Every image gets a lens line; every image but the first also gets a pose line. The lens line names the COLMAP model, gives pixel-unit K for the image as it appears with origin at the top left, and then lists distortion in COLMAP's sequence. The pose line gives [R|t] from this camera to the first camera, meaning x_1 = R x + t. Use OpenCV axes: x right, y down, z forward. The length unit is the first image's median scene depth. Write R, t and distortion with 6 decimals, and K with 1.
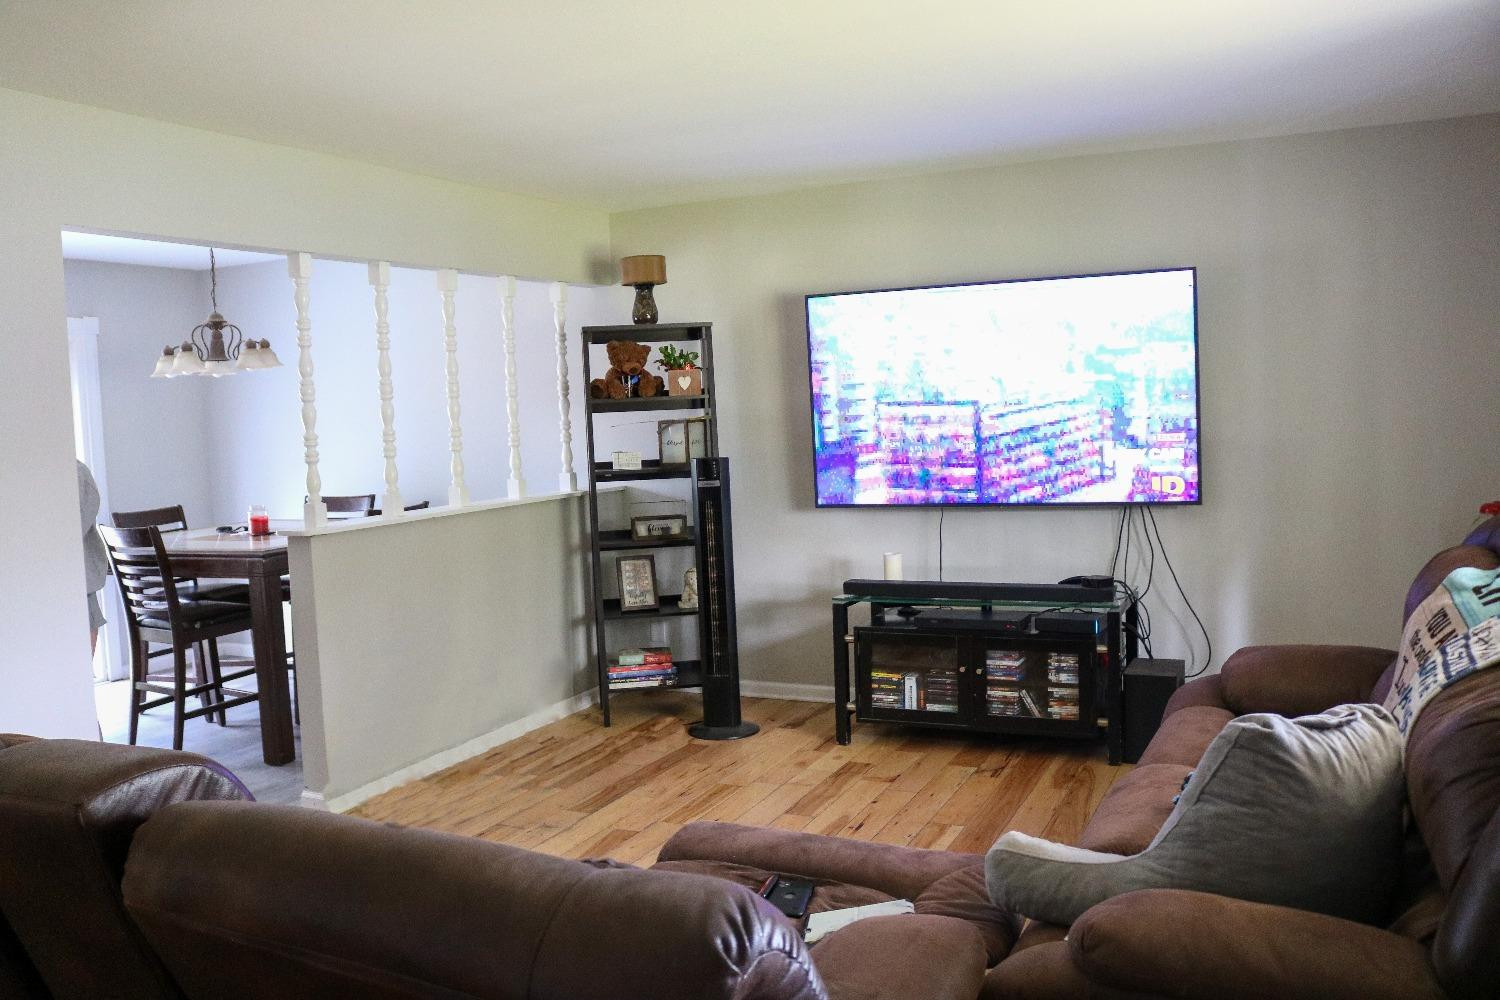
lens RADIAL K [[1259.0, 0, 749.3], [0, 1259.0, 493.2], [0, 0, 1]] dist [-0.047458, 0.005109]
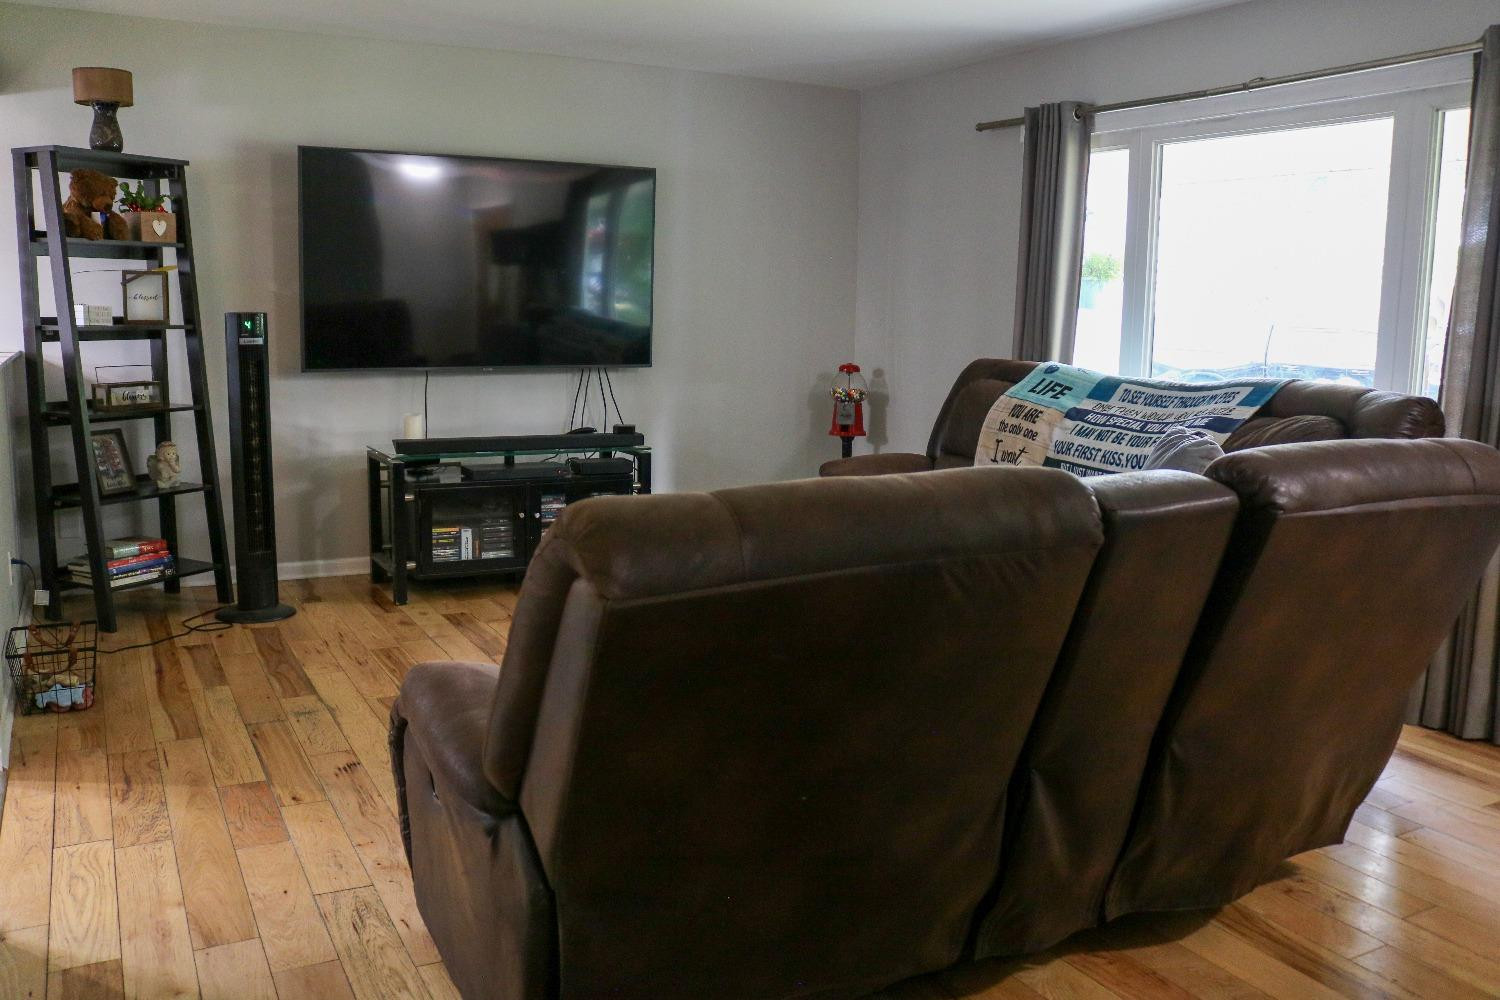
lens RADIAL K [[1259.0, 0, 746.9], [0, 1259.0, 502.0], [0, 0, 1]] dist [-0.047458, 0.005109]
pose [[0.607478, -0.077233, 0.790573, -0.527162], [0.008592, 0.995843, 0.090684, 0.027696], [-0.794290, -0.048296, 0.605616, 0.162889]]
